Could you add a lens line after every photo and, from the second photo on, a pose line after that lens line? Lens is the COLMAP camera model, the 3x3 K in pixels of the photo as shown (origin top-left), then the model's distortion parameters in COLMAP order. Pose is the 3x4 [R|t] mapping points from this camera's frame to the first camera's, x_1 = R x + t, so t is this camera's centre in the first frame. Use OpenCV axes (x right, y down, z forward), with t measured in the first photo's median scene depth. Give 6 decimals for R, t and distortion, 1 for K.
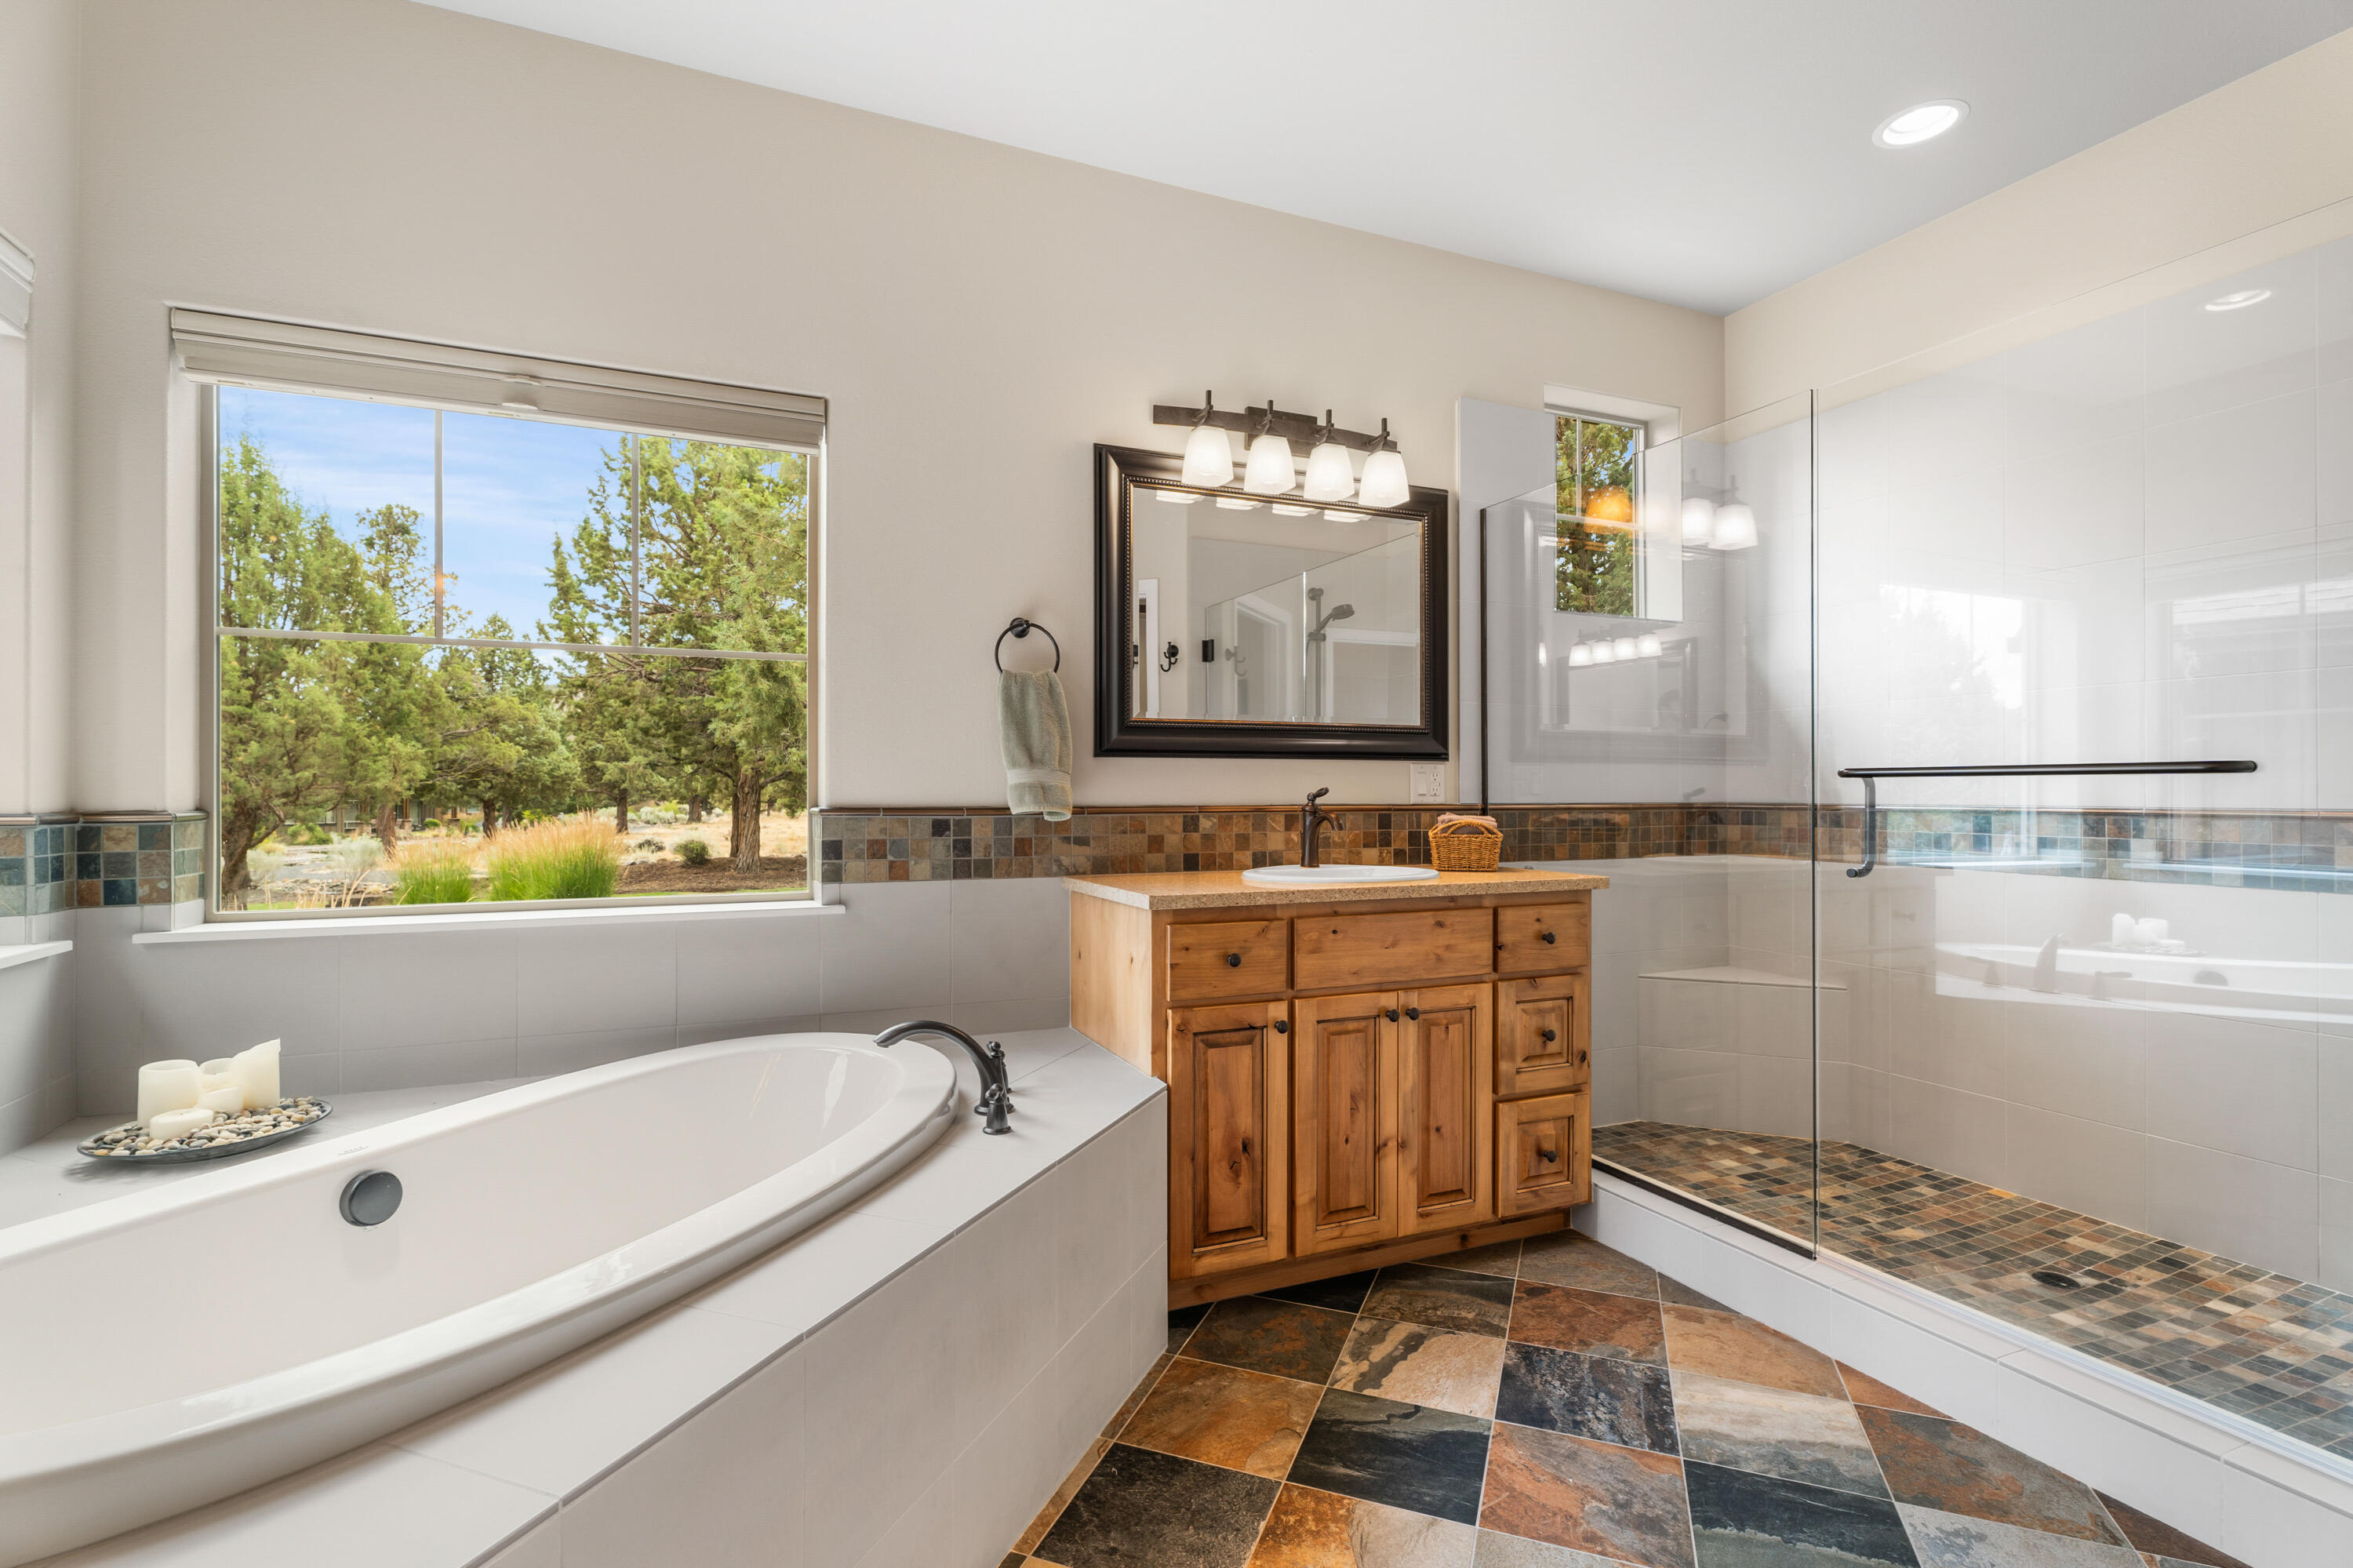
lens RADIAL K [[1051.6, 0, 1183.7], [0, 1051.6, 797.3], [0, 0, 1]] dist [0.003404, -0.000676]
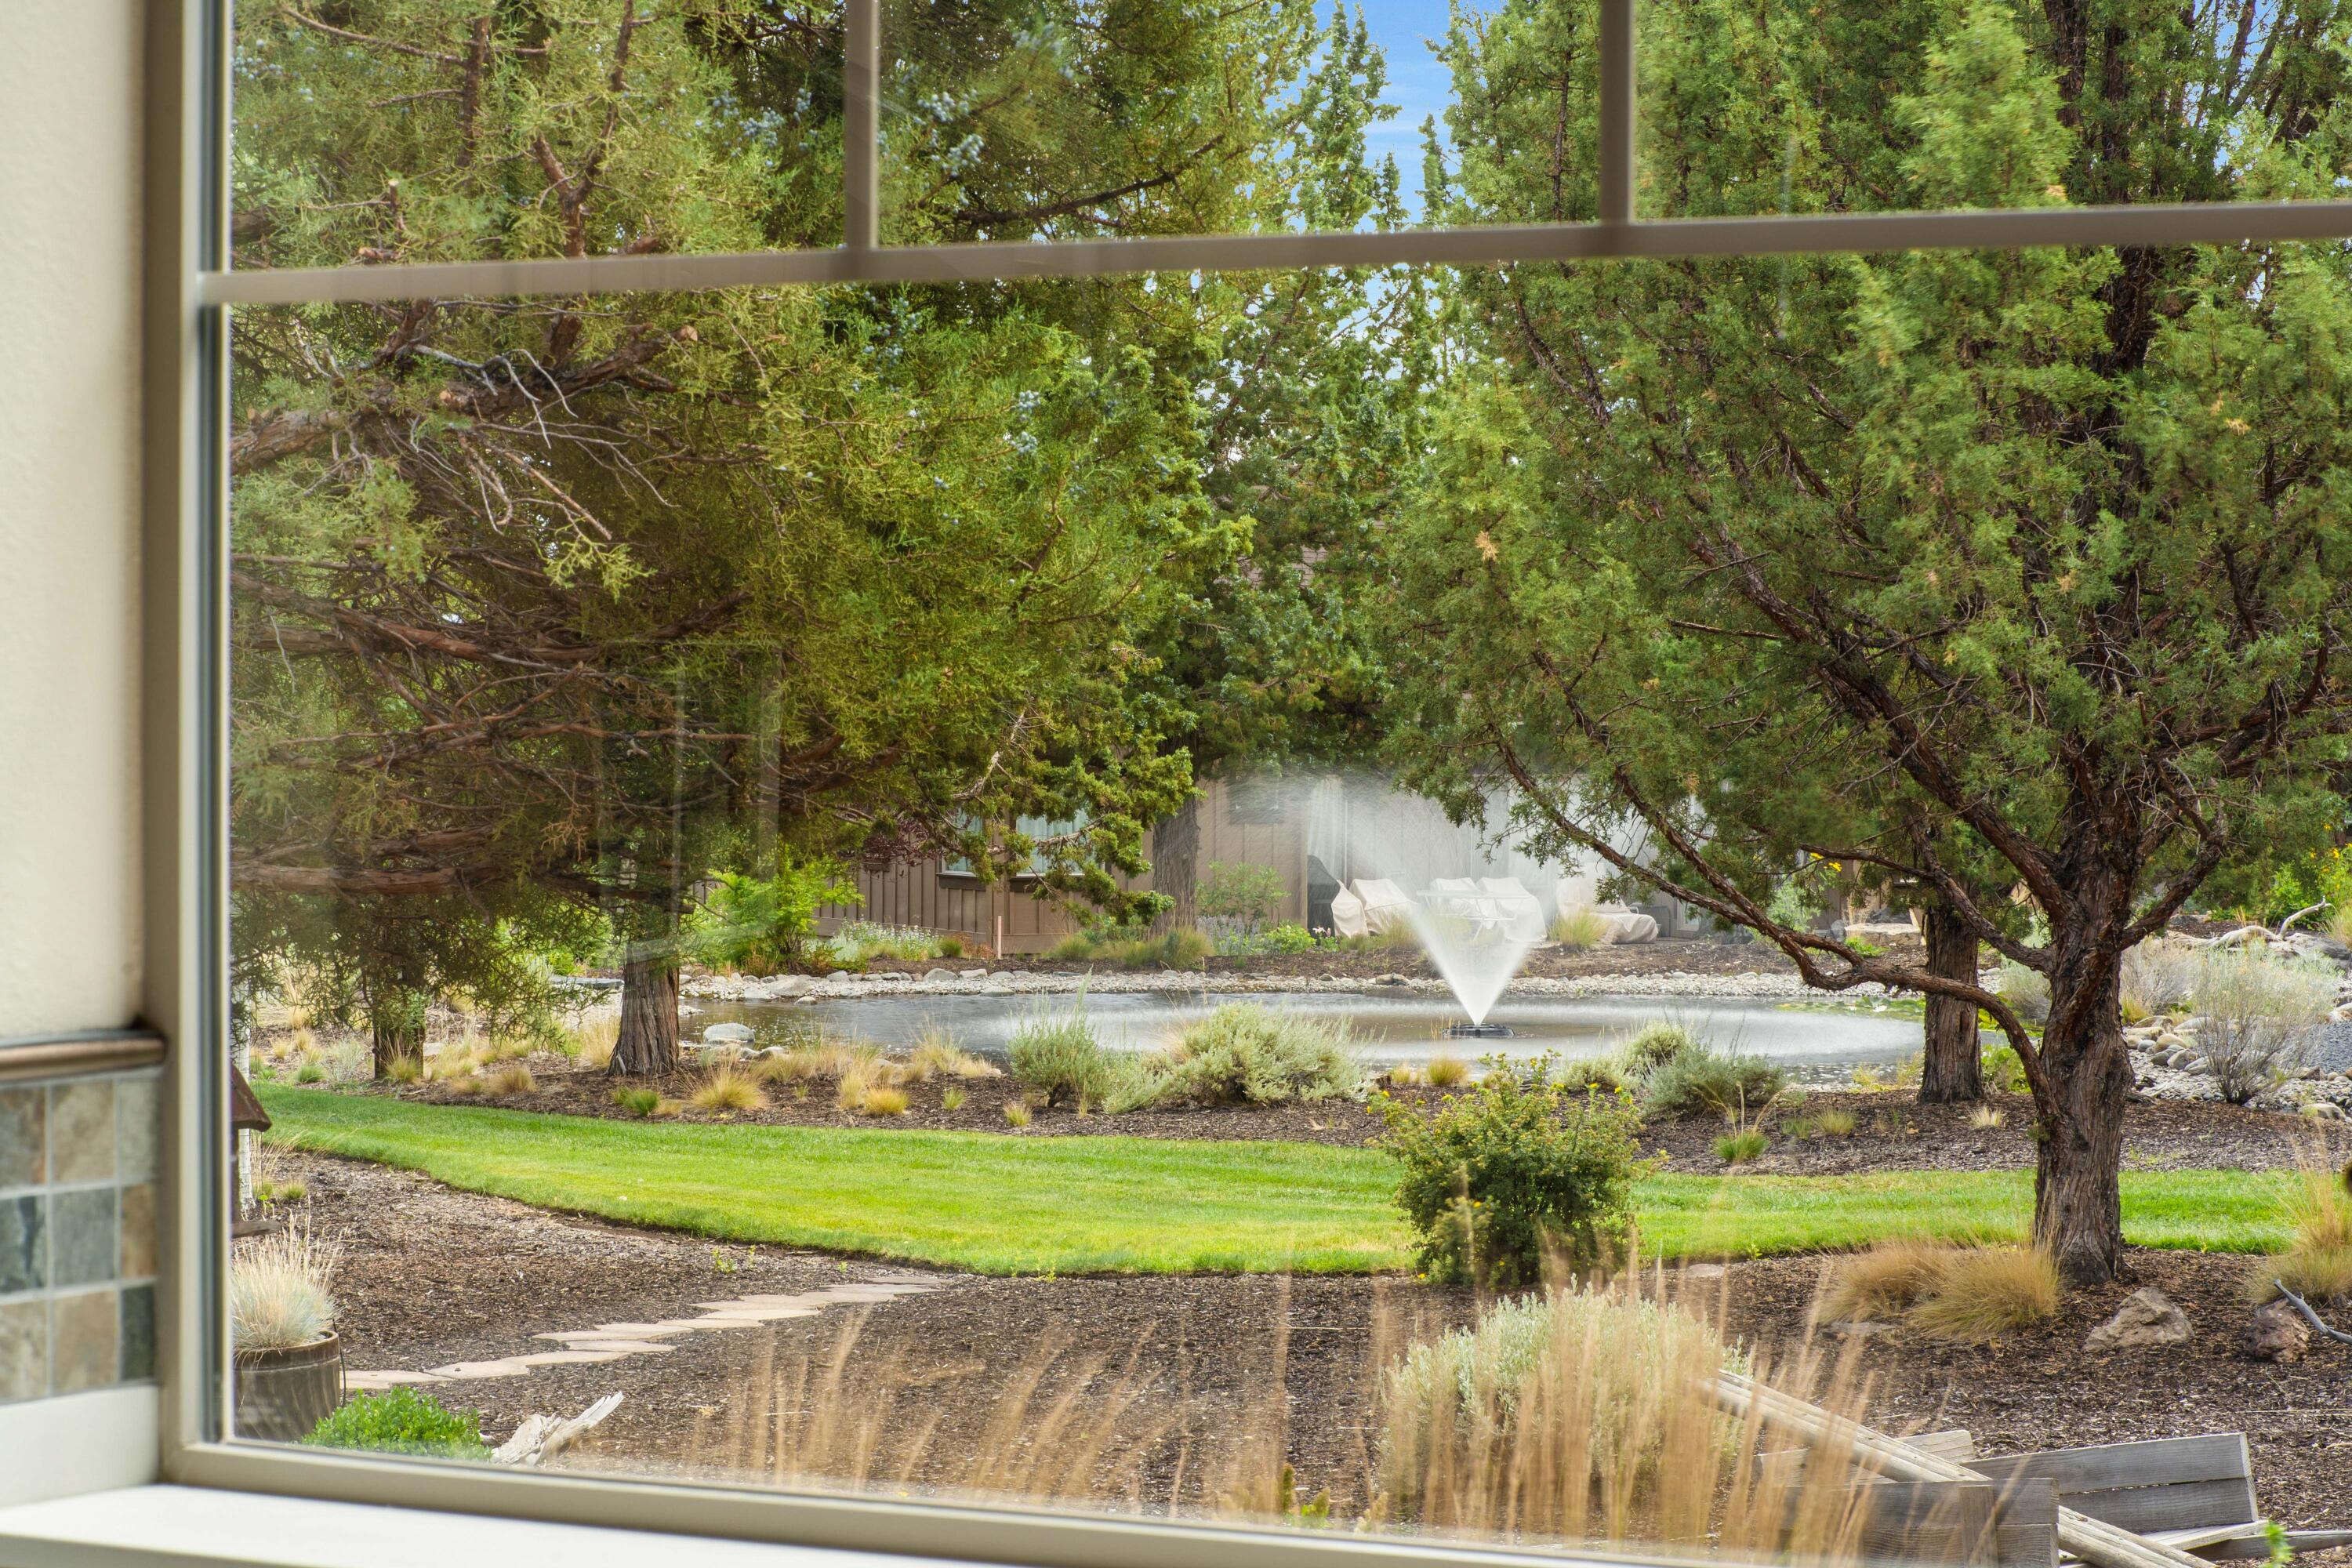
lens RADIAL K [[5710.3, 0, 1187.2], [0, 5710.3, 772.7], [0, 0, 1]] dist [0.094075, 0.000000]
pose [[0.609855, 0.017608, -0.792317, 0.239363], [-0.012359, 0.999843, 0.012707, -0.057422], [0.792417, 0.002042, 0.609977, 0.316930]]
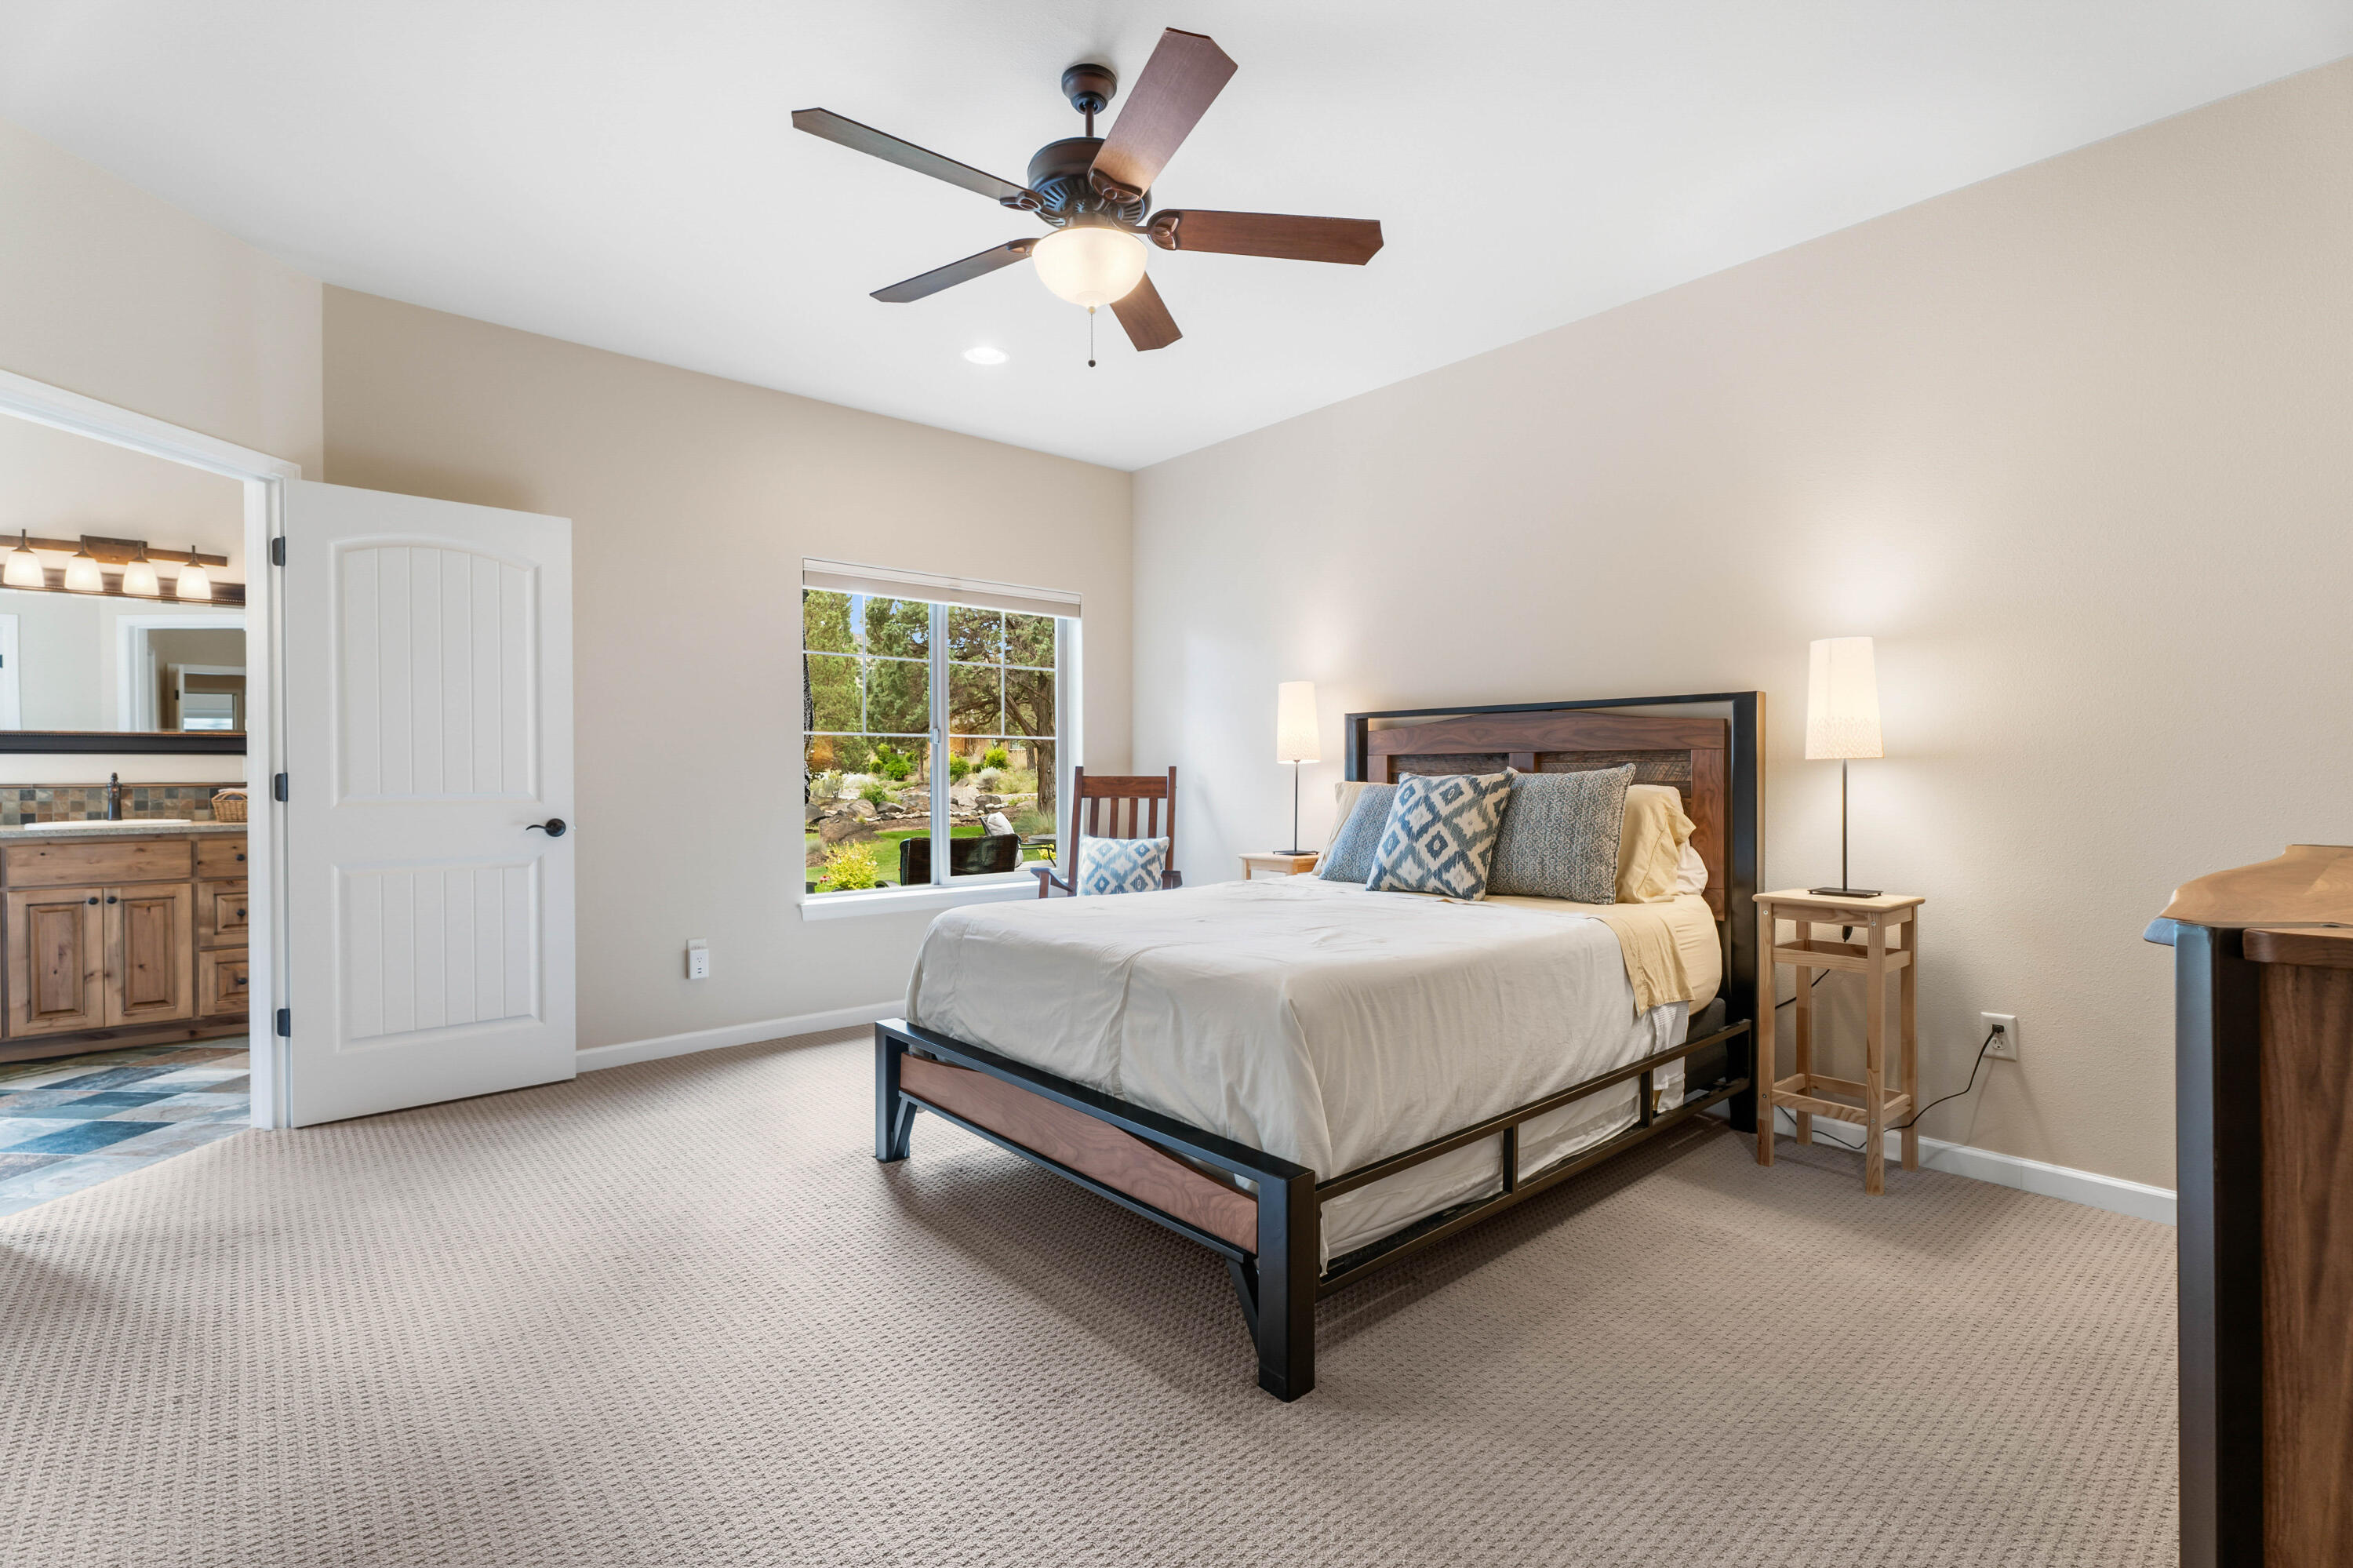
lens RADIAL K [[1051.6, 0, 1067.7], [0, 1051.6, 771.8], [0, 0, 1]] dist [0.003404, -0.000676]
pose [[0.963816, -0.005583, 0.266509, 1.295634], [0.006720, 0.999972, -0.003353, 0.006554], [-0.266483, 0.005023, 0.963827, -1.137140]]
